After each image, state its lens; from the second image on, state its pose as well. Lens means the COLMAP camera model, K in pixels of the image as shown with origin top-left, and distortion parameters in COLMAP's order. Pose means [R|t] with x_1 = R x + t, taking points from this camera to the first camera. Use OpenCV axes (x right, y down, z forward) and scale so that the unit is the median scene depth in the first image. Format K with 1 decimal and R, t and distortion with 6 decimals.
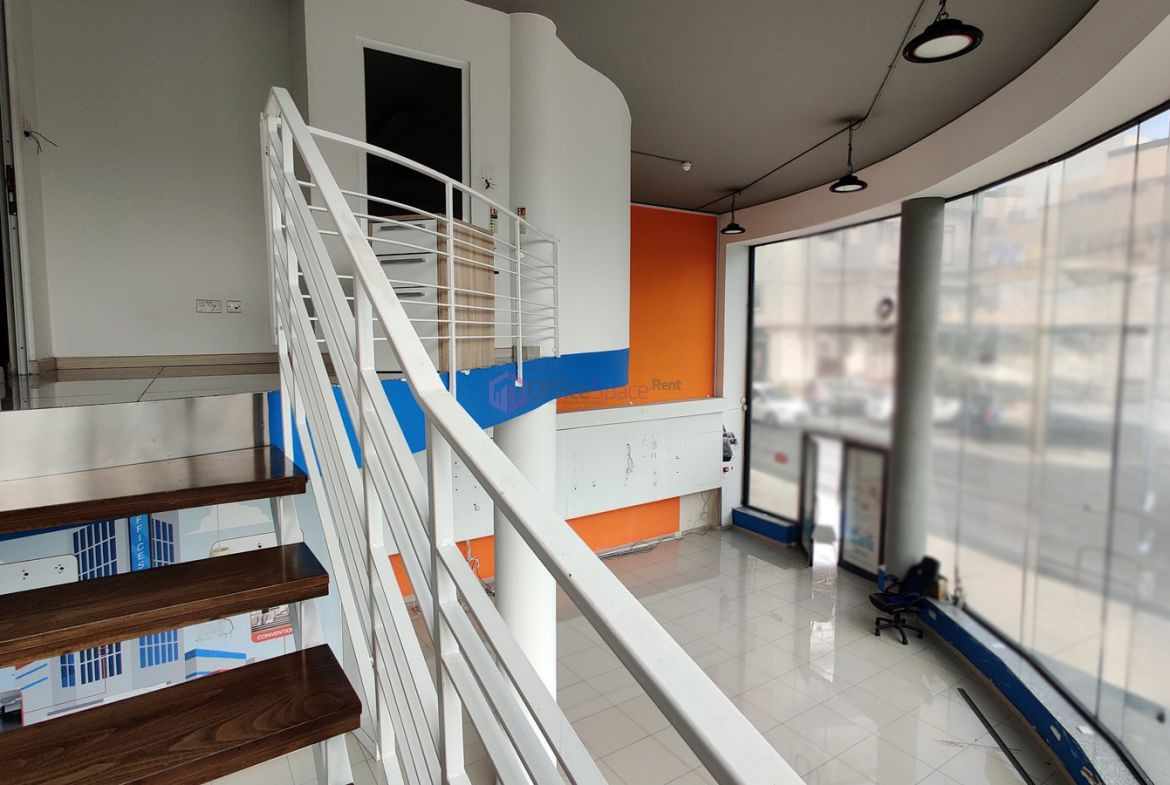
lens RADIAL K [[615.7, 0, 591.7], [0, 615.7, 393.5], [0, 0, 1]] dist [-0.023485, -0.000719]
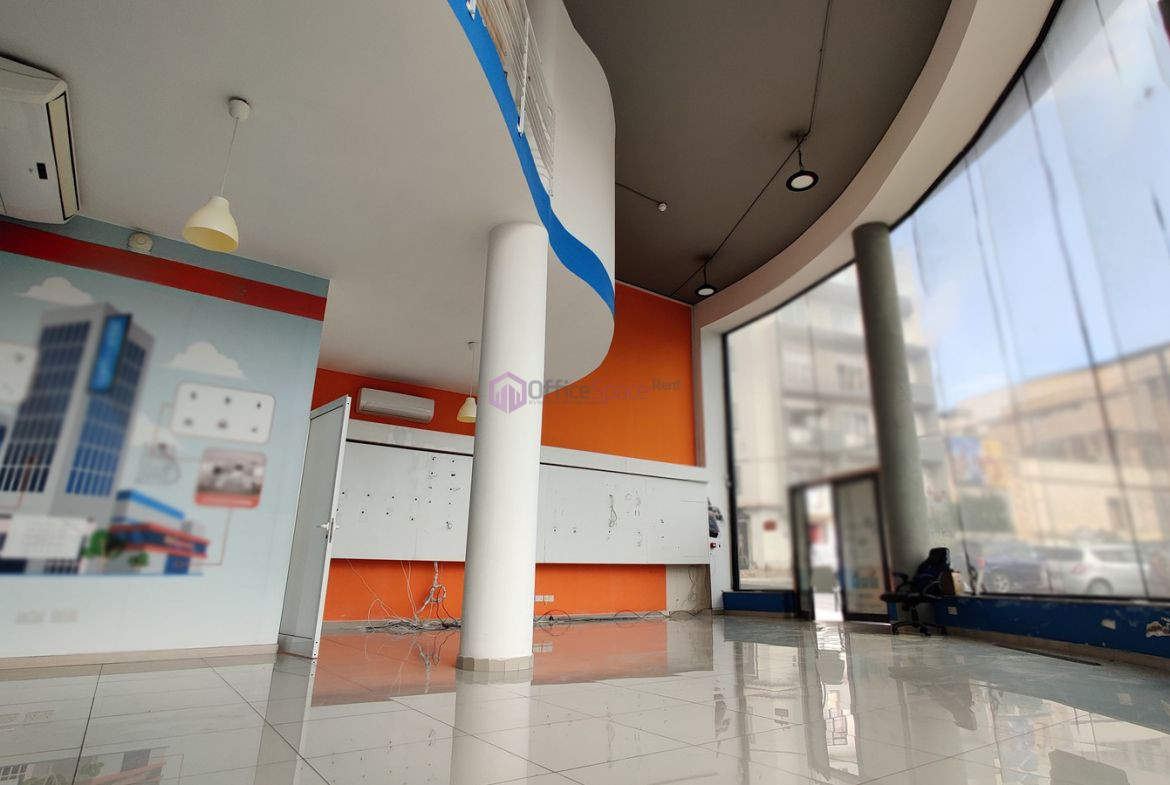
lens RADIAL K [[615.7, 0, 585.5], [0, 615.7, 399.8], [0, 0, 1]] dist [-0.023485, -0.000719]
pose [[0.999480, 0.023681, 0.021882, -0.004736], [-0.013992, 0.929975, -0.367357, 0.297839], [-0.029049, 0.366860, 0.929823, 0.050241]]
